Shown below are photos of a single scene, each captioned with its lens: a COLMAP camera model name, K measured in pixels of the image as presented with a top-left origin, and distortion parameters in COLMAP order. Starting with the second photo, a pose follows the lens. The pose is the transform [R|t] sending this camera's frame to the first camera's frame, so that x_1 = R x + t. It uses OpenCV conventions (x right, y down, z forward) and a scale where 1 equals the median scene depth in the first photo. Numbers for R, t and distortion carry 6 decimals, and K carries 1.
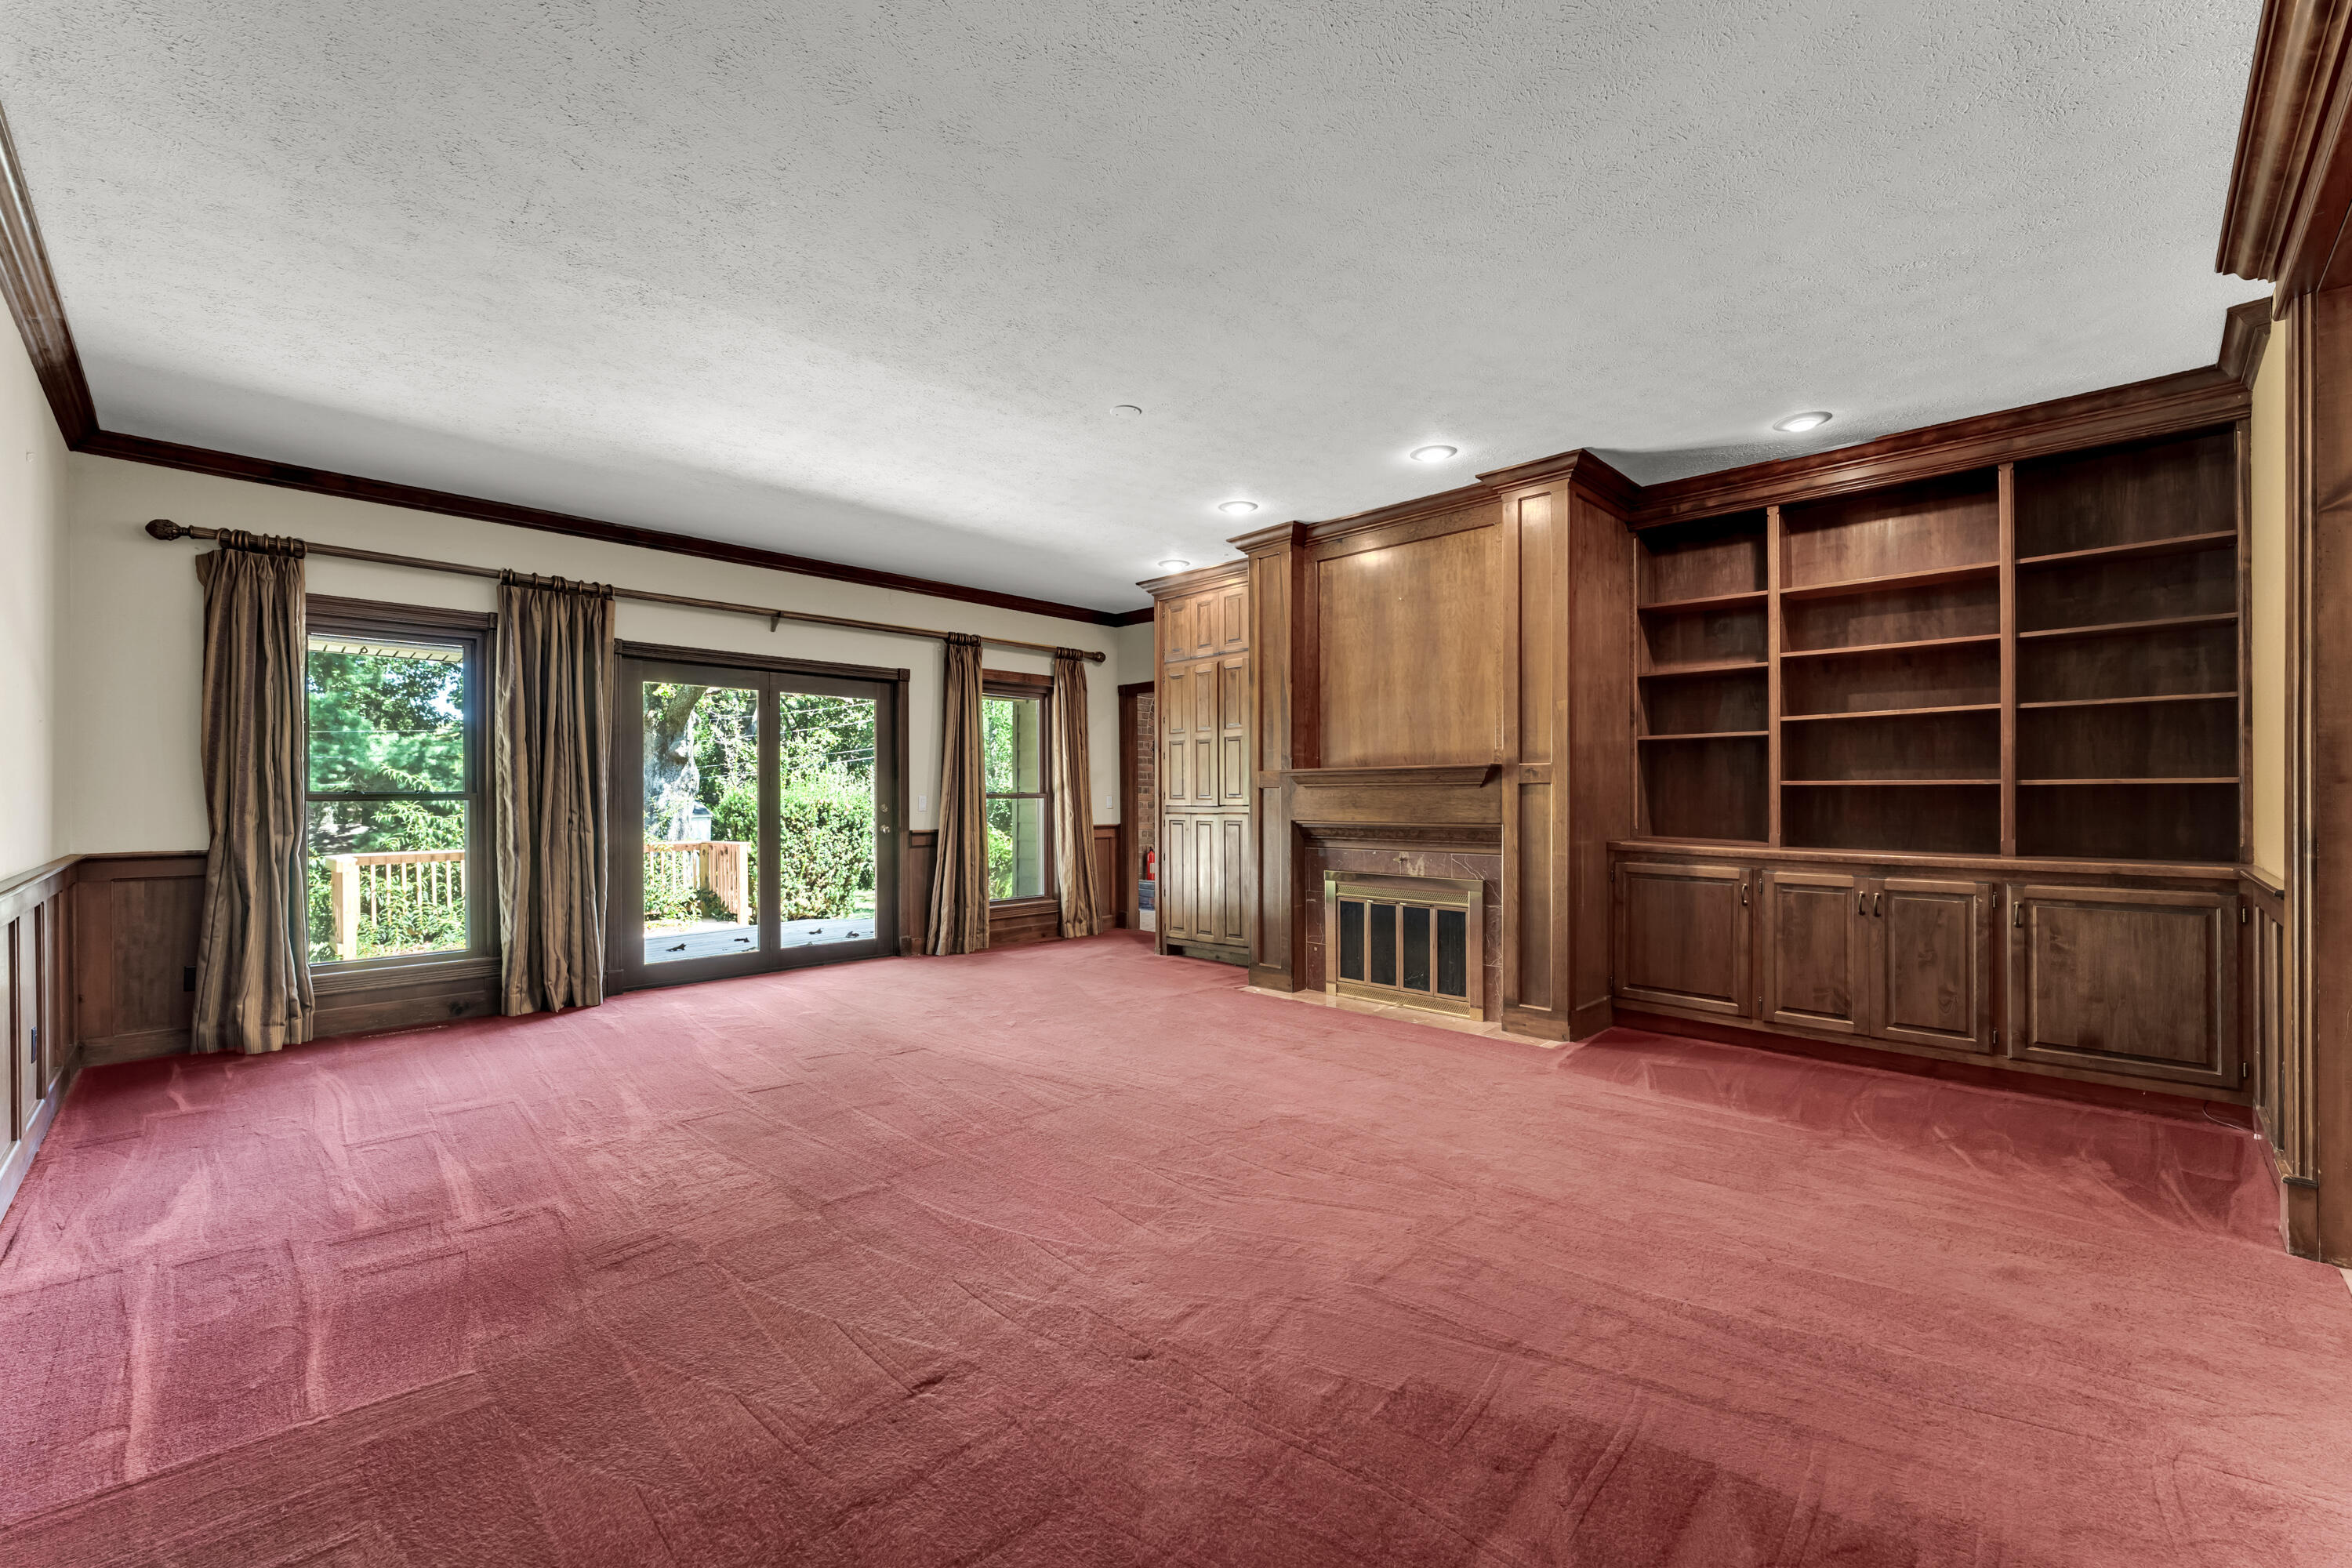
lens RADIAL K [[952.1, 0, 1176.0], [0, 952.1, 784.0], [0, 0, 1]] dist [-0.001288, -0.000258]
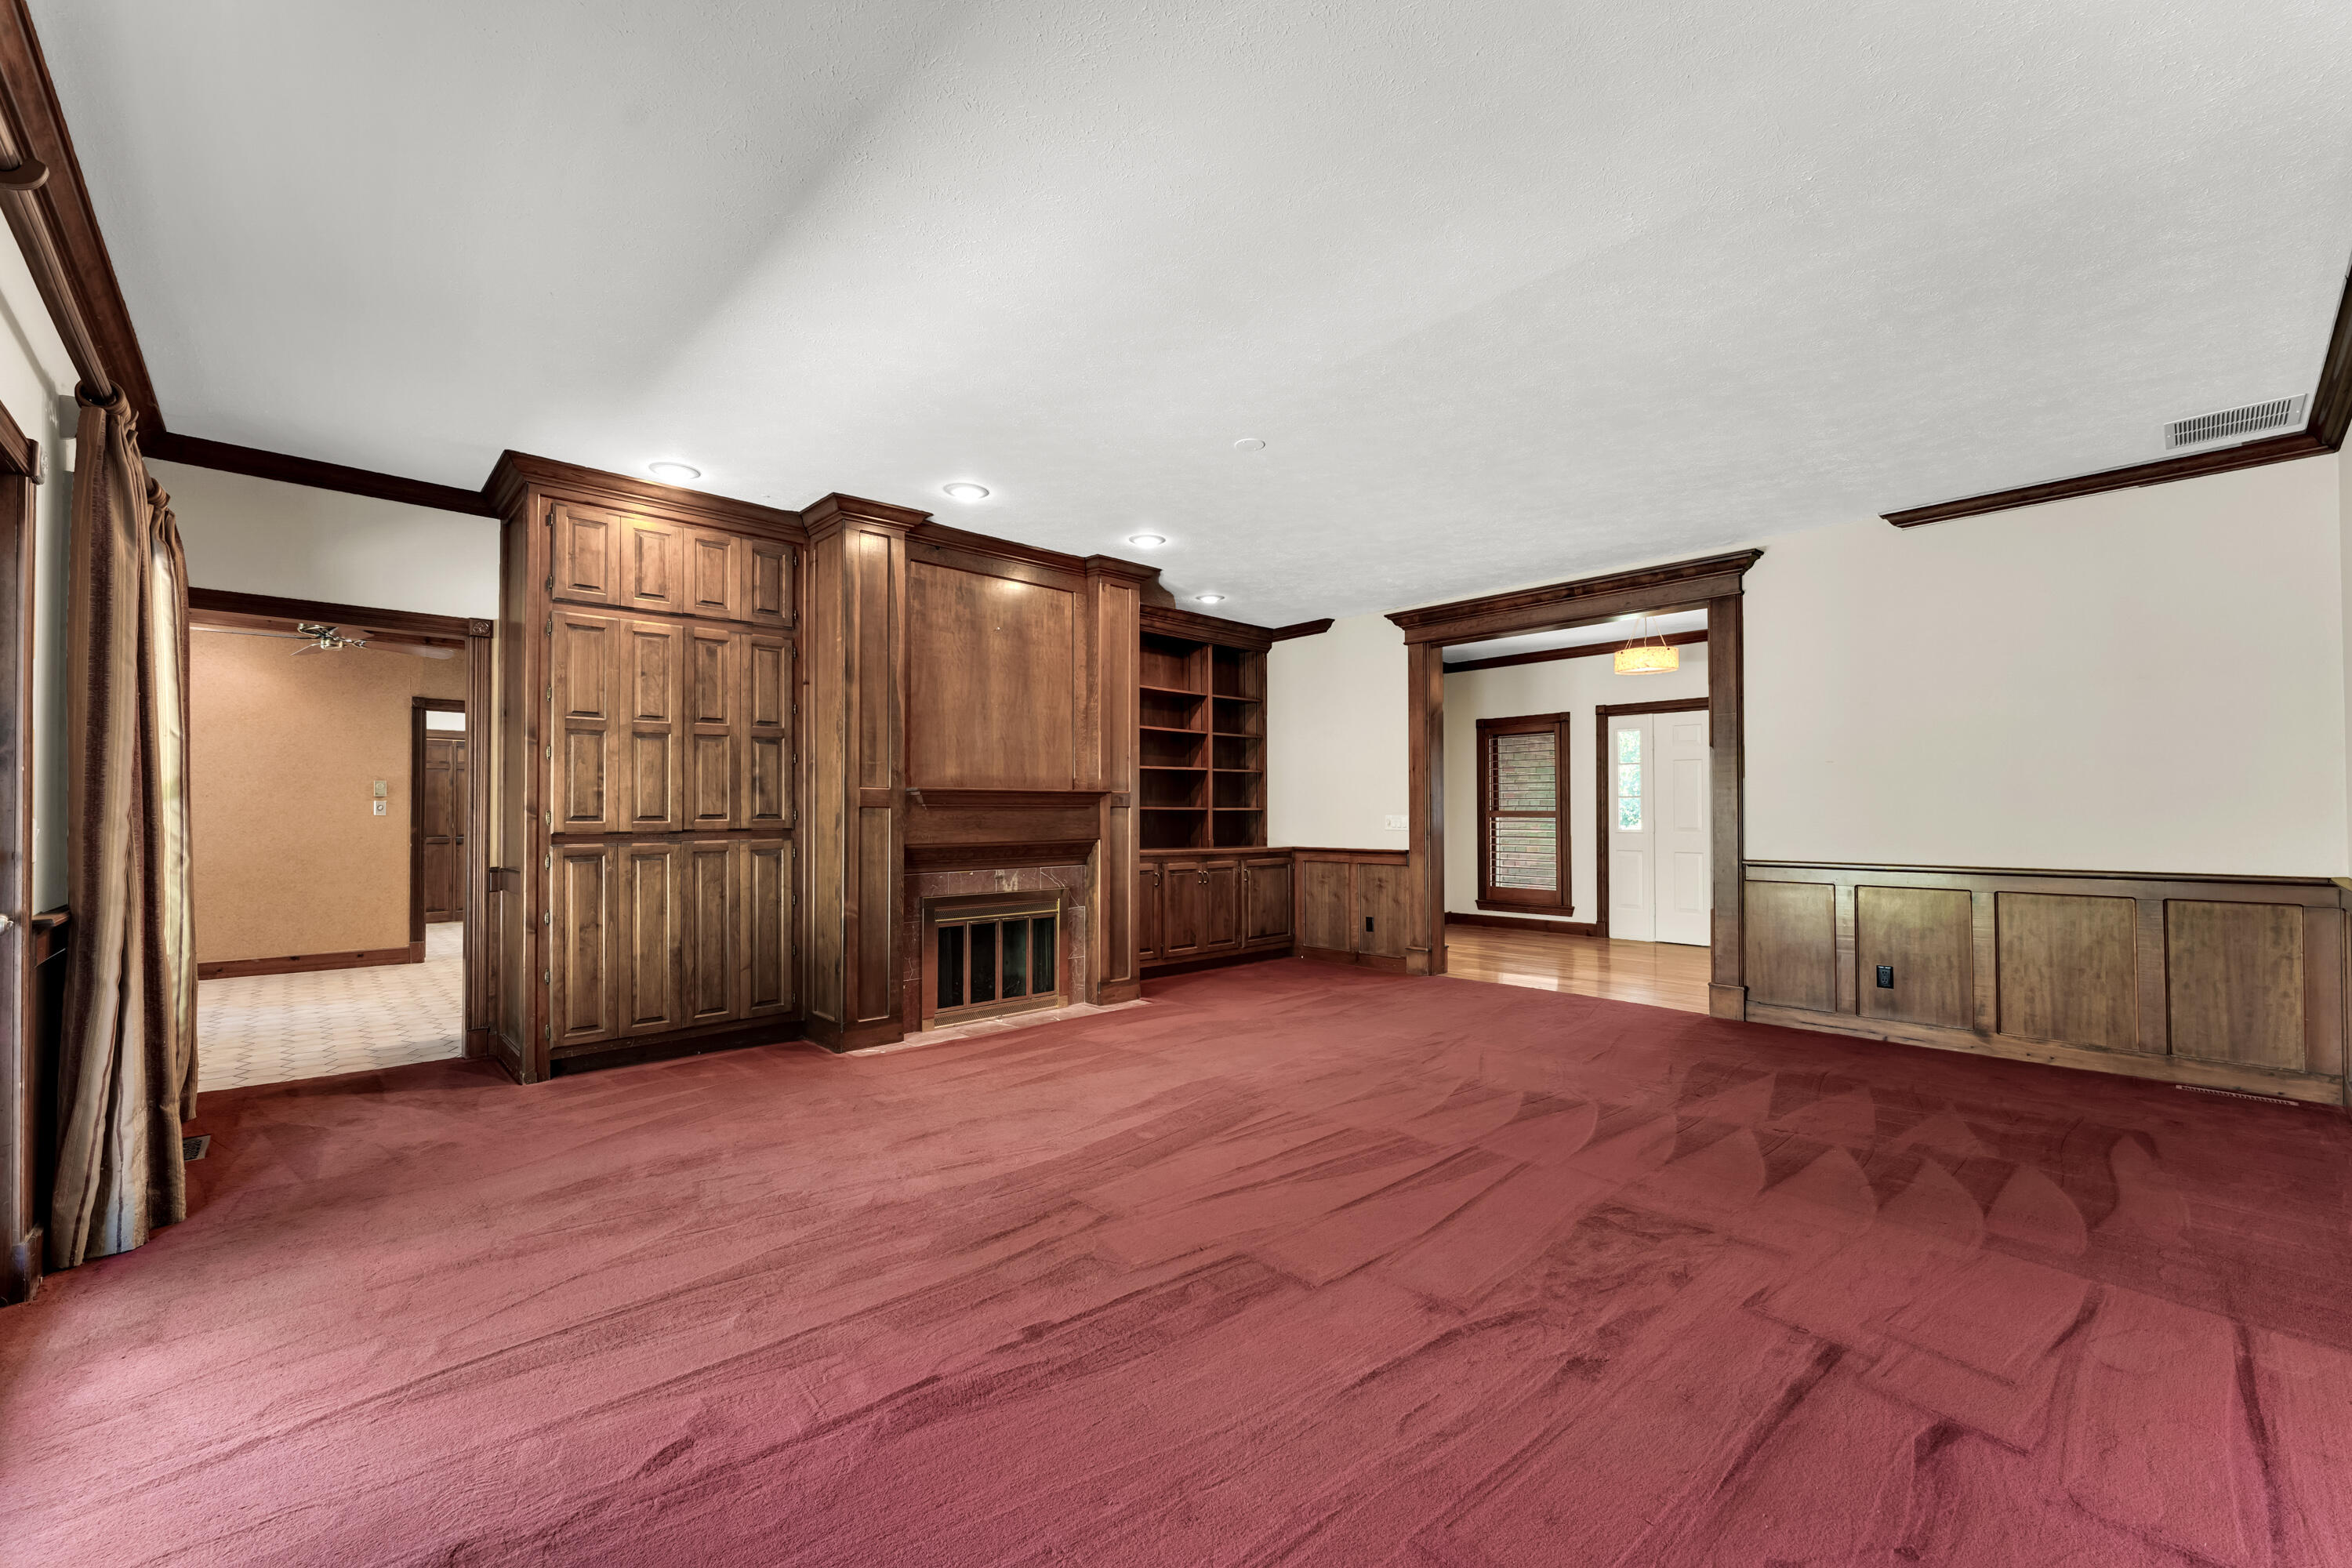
lens RADIAL K [[952.1, 0, 1176.0], [0, 952.1, 784.0], [0, 0, 1]] dist [-0.001288, -0.000258]
pose [[0.037314, 0.034624, 0.998704, -0.825400], [-0.011473, 0.999349, -0.034218, 0.010492], [-0.999238, -0.010181, 0.037687, 0.785526]]
